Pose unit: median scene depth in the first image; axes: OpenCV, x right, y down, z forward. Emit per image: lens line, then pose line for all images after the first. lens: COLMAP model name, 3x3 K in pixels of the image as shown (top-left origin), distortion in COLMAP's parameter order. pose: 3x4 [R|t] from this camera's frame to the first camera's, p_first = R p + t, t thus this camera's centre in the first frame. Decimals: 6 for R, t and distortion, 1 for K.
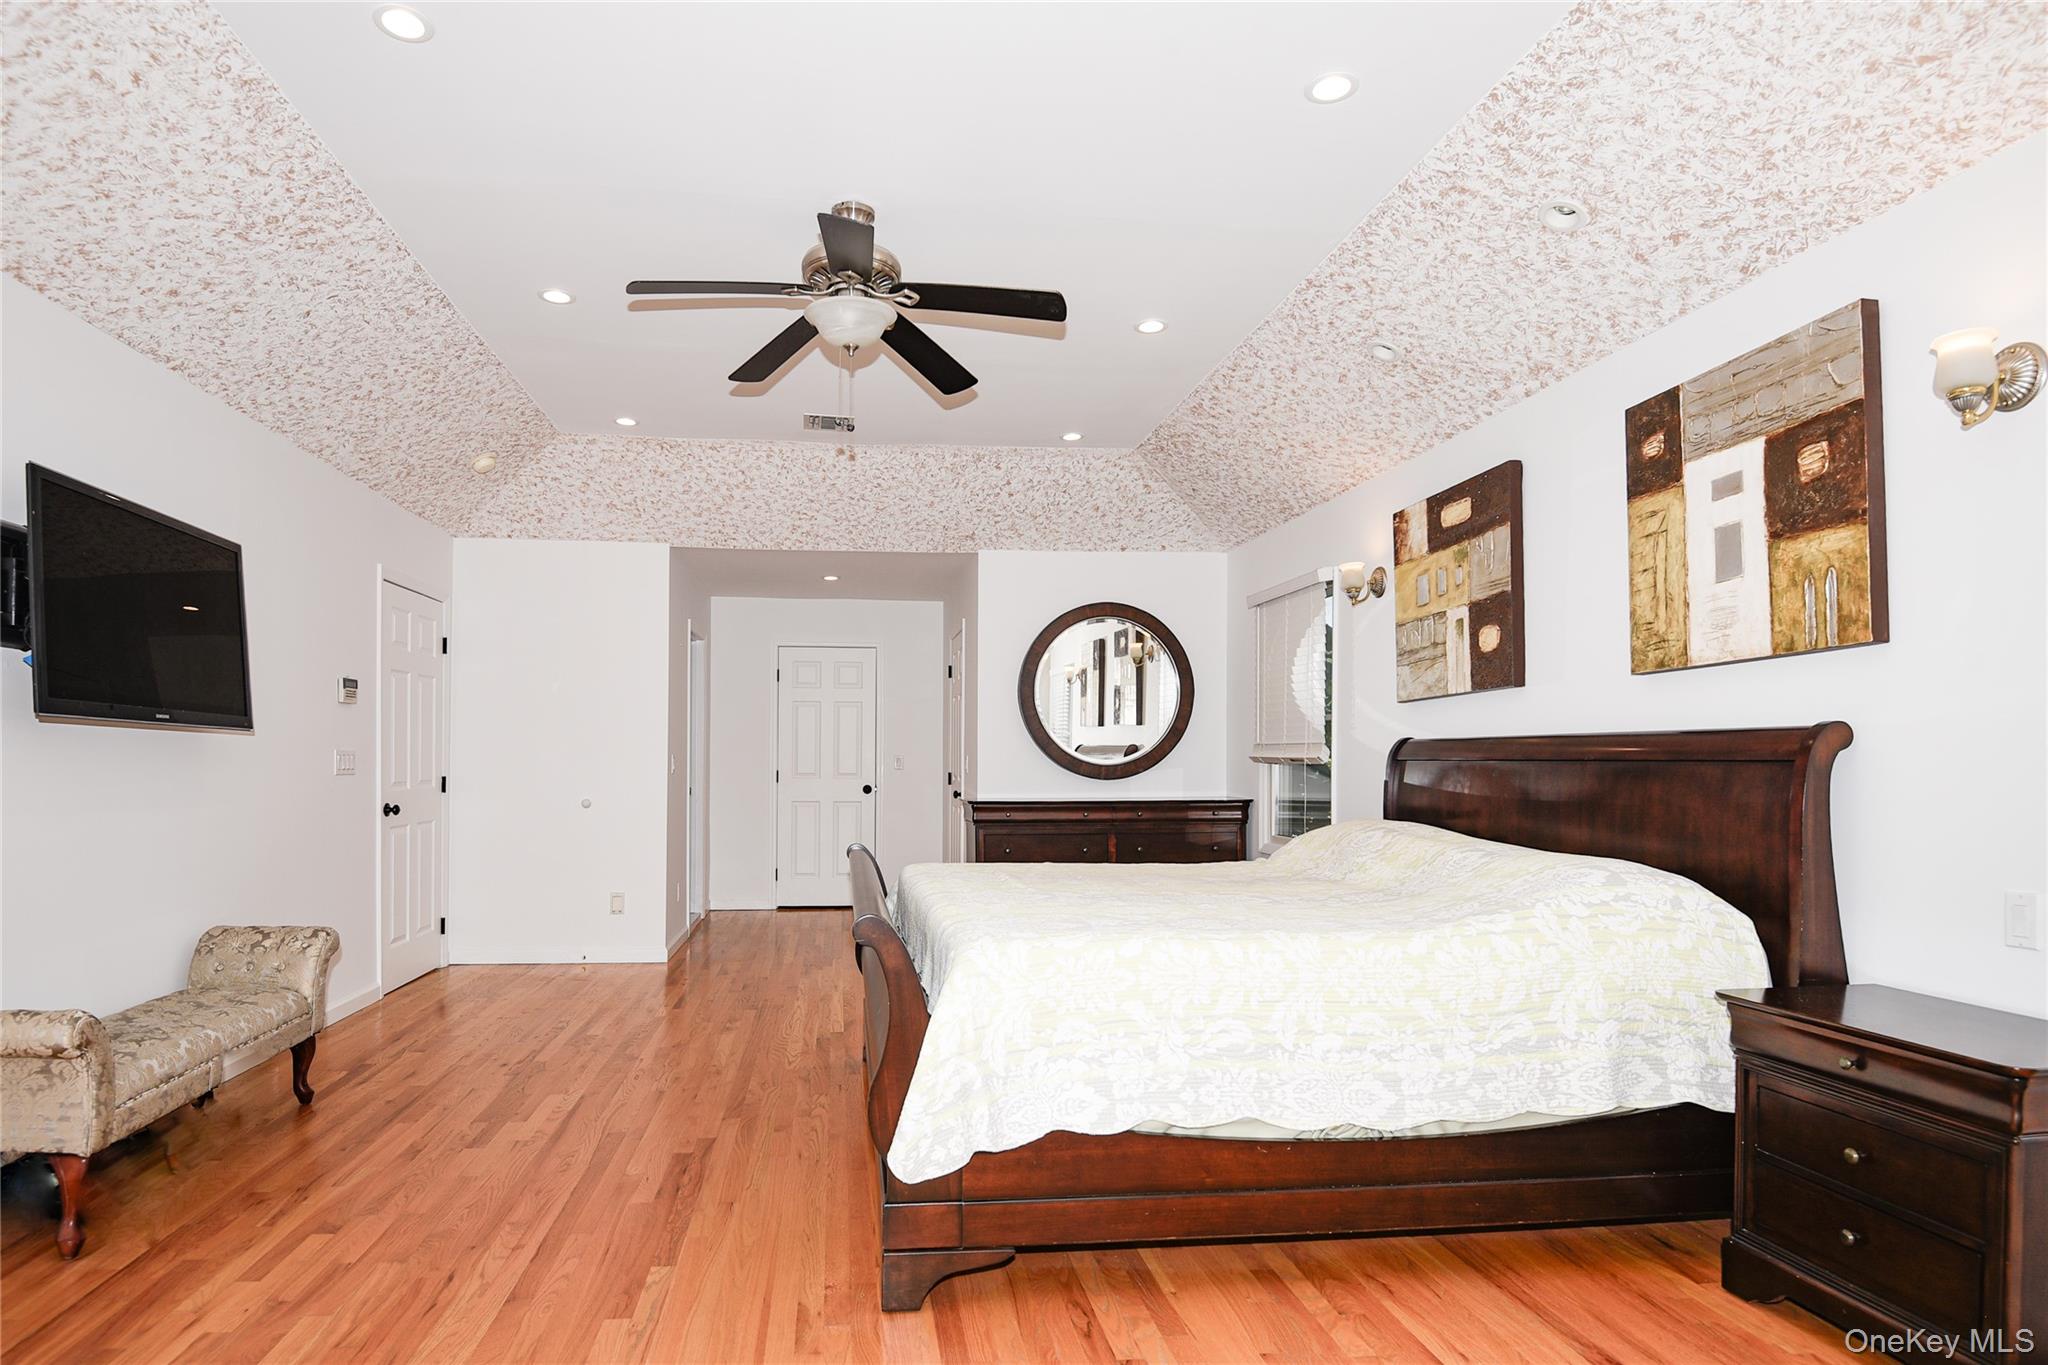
lens RADIAL K [[1176.4, 0, 977.0], [0, 1176.4, 745.5], [0, 0, 1]] dist [-0.002458, -0.000841]
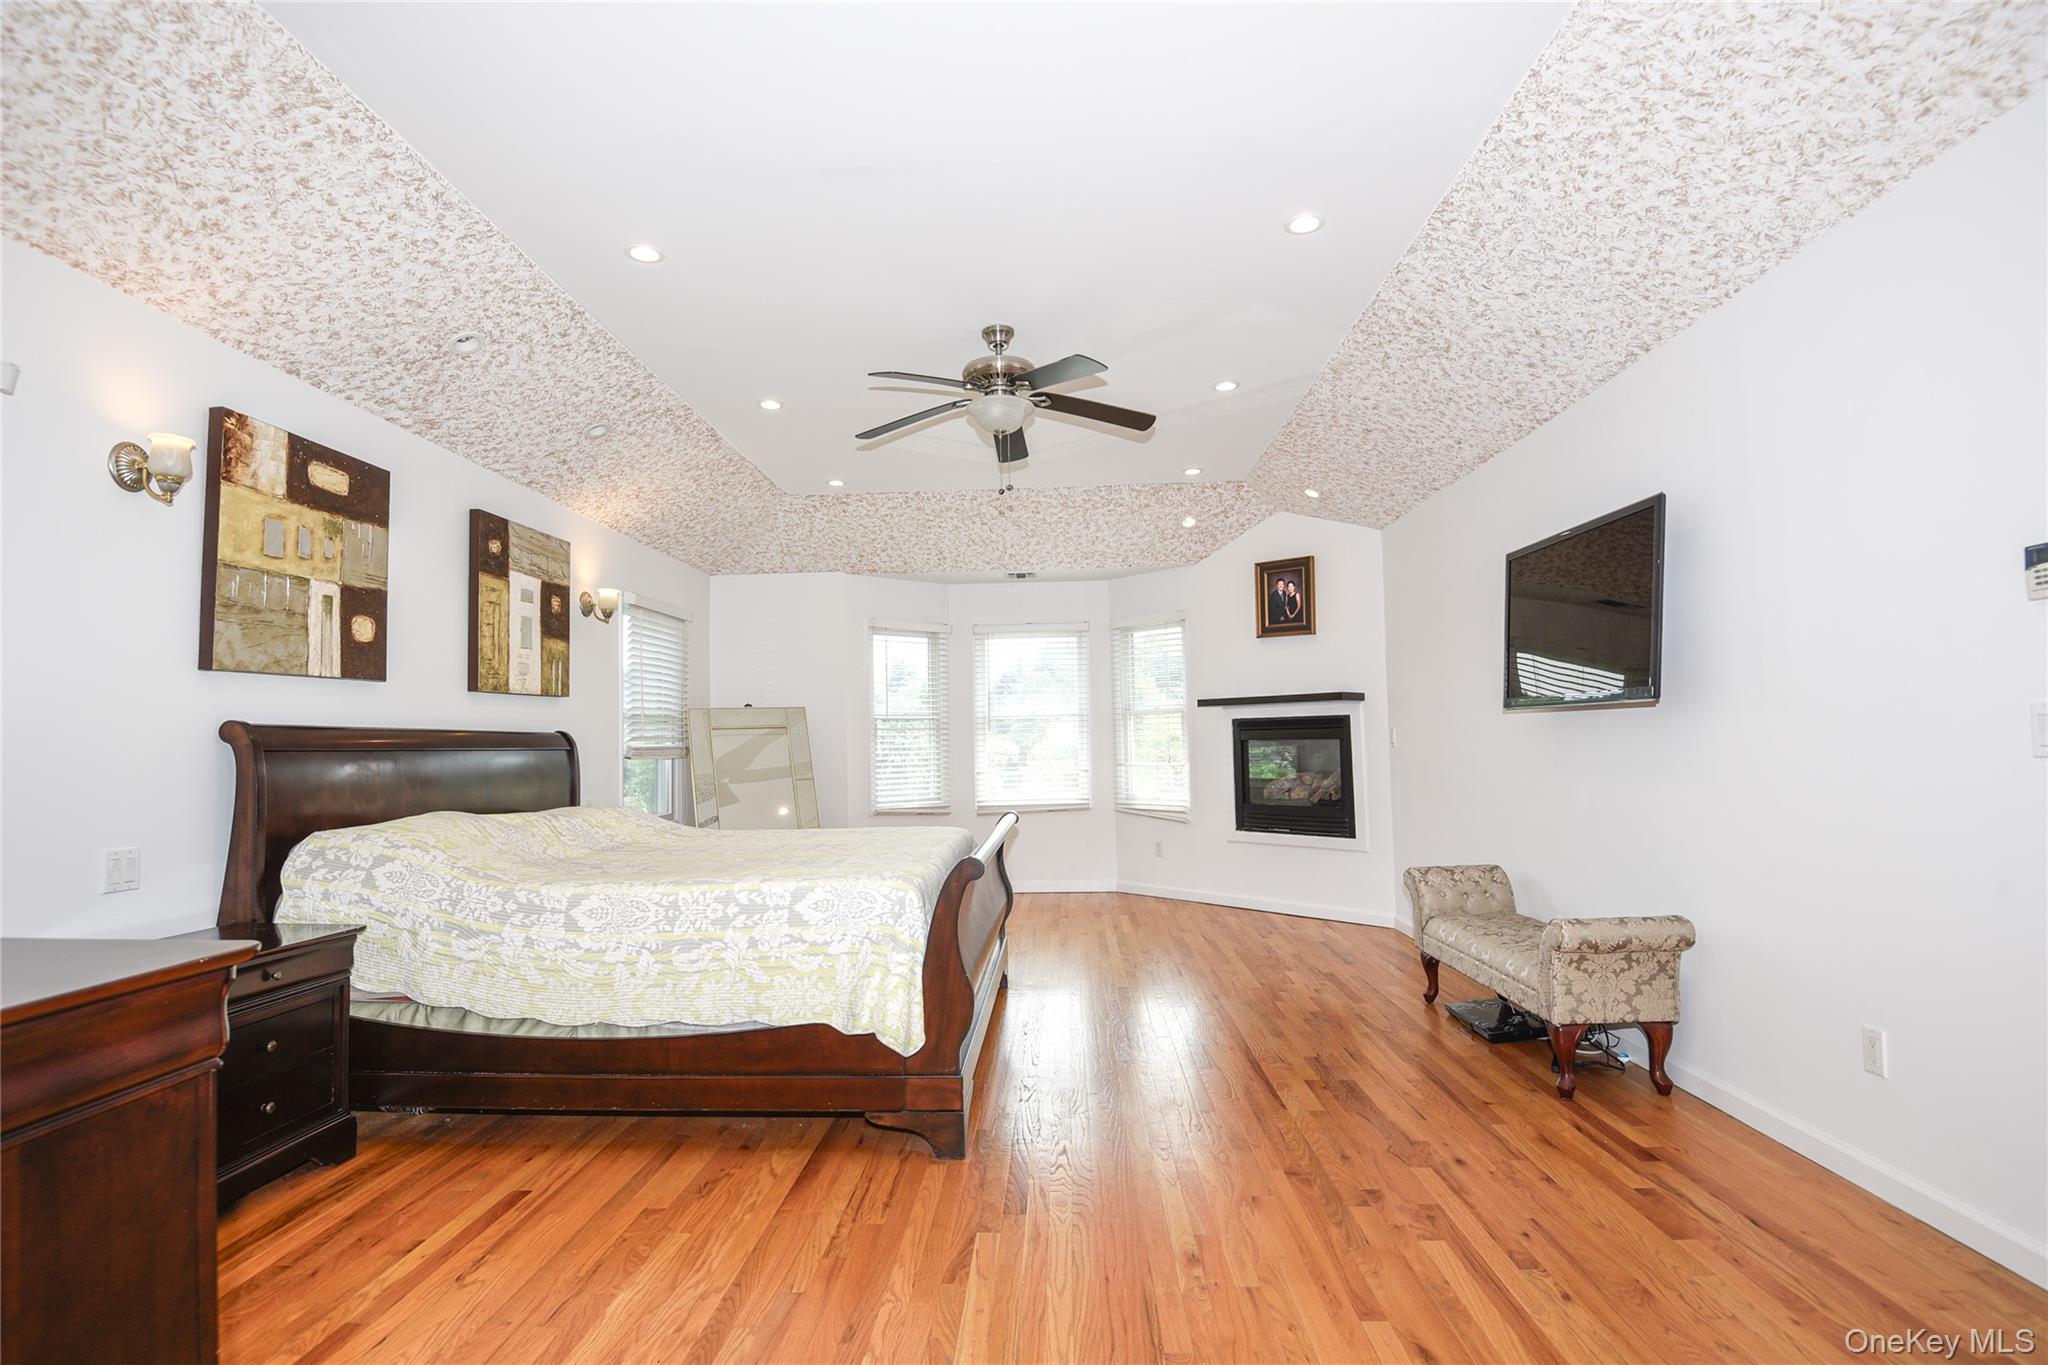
lens RADIAL K [[1006.2, 0, 1024.0], [0, 1006.2, 682.5], [0, 0, 1]] dist [0.000054, -0.018070]
pose [[-0.987335, 0.022340, 0.157070, -0.316627], [0.010570, 0.997099, -0.075378, 0.031152], [-0.158298, -0.072763, -0.984707, 2.175064]]
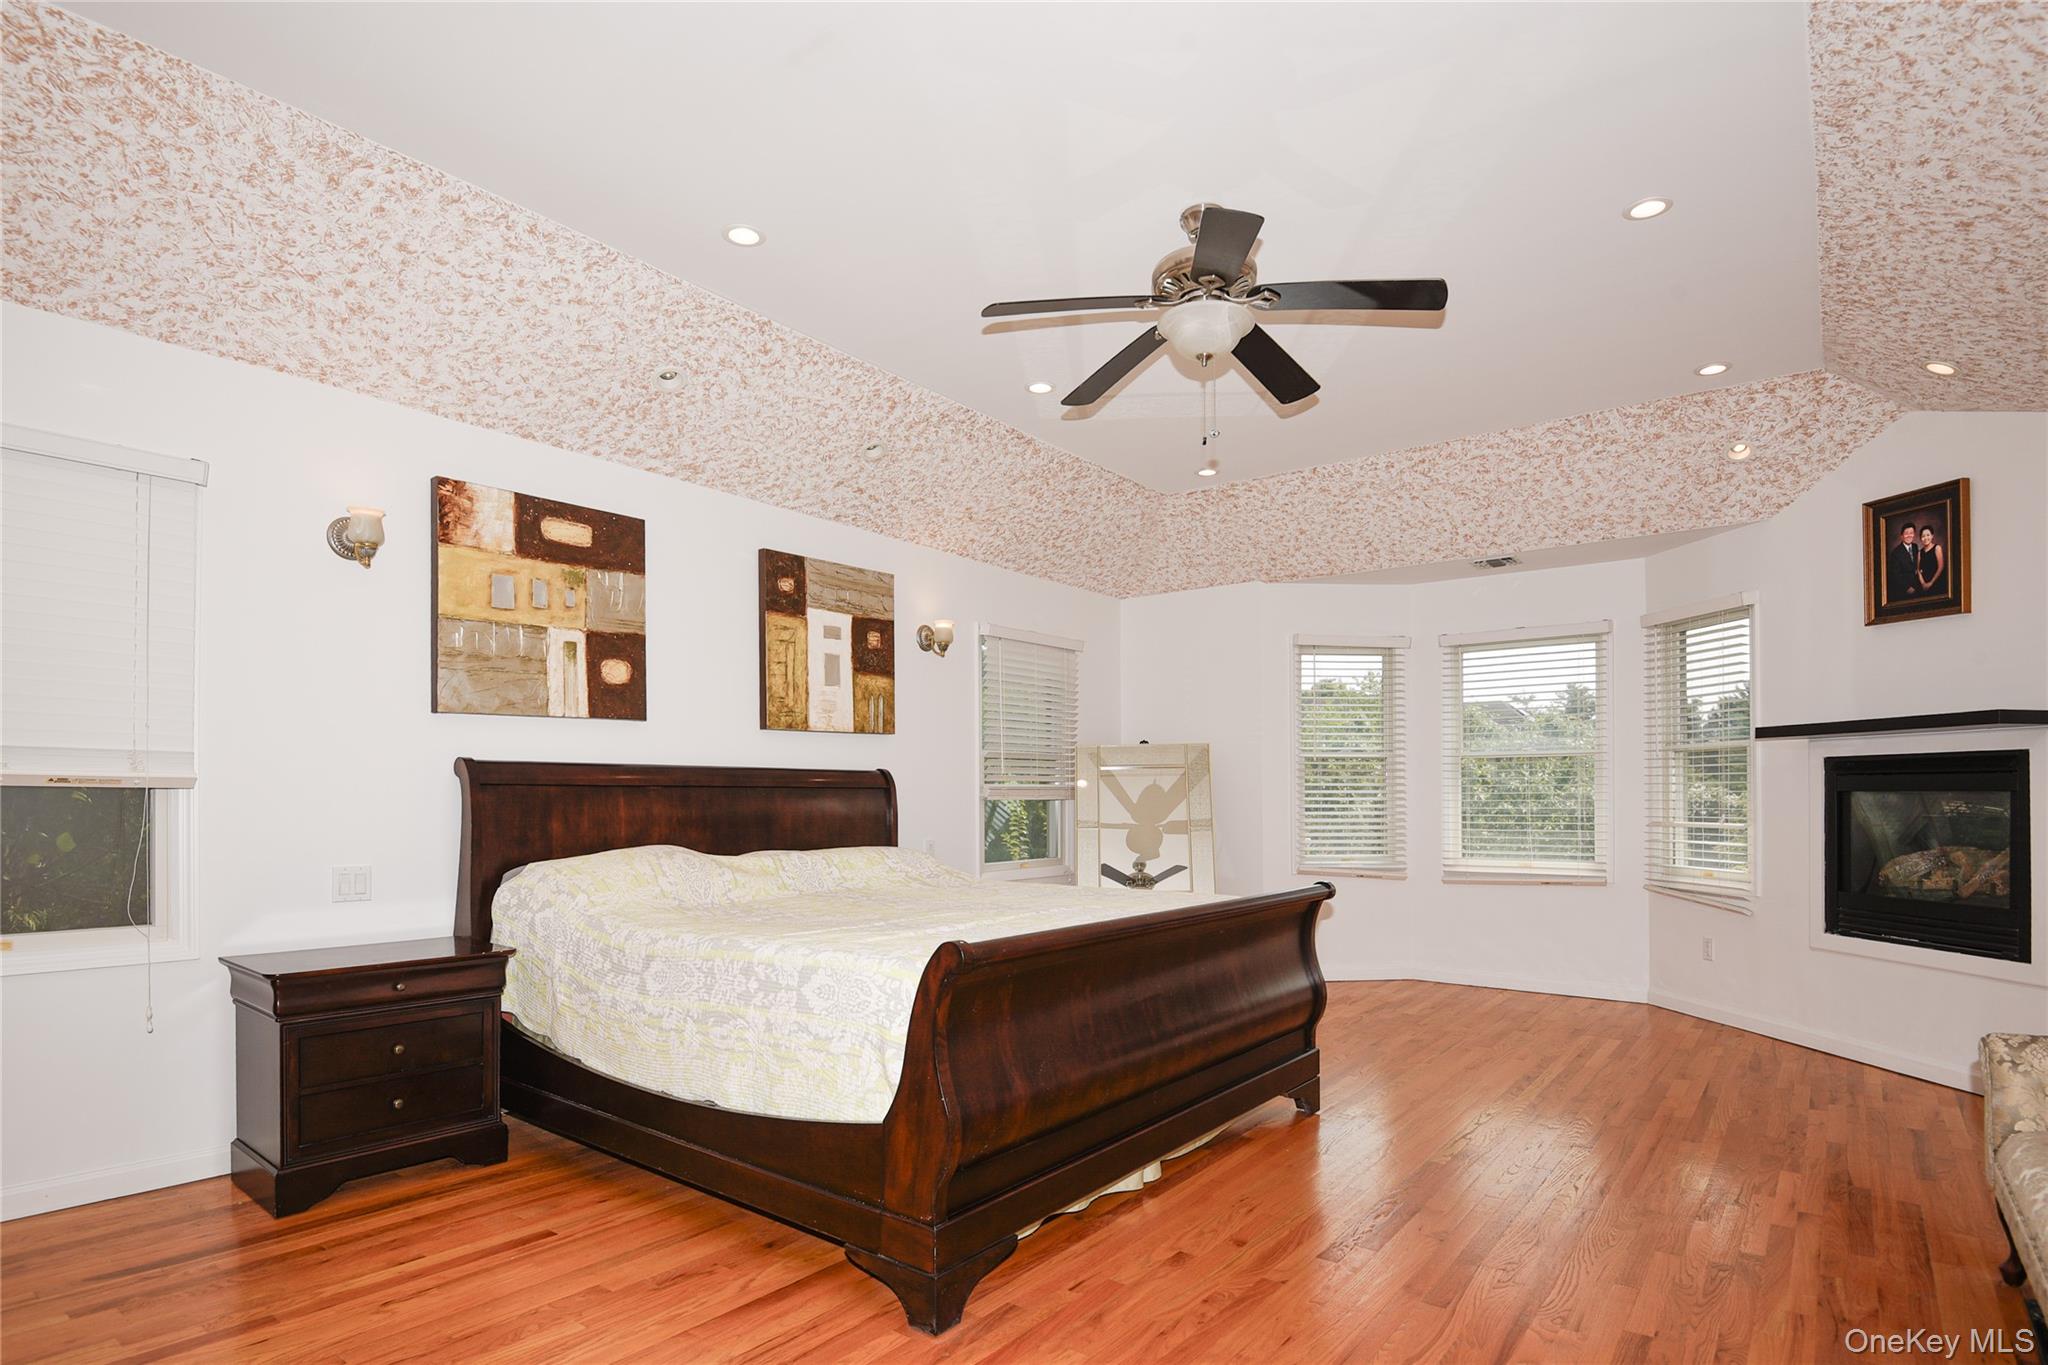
lens RADIAL K [[1069.4, 0, 1014.3], [0, 1069.4, 781.5], [0, 0, 1]] dist [0.019053, -0.031705]
pose [[-0.715347, 0.000470, 0.698769, -0.629539], [-0.015203, 0.999753, -0.016236, 0.024160], [-0.698604, -0.022238, -0.715163, 1.792135]]
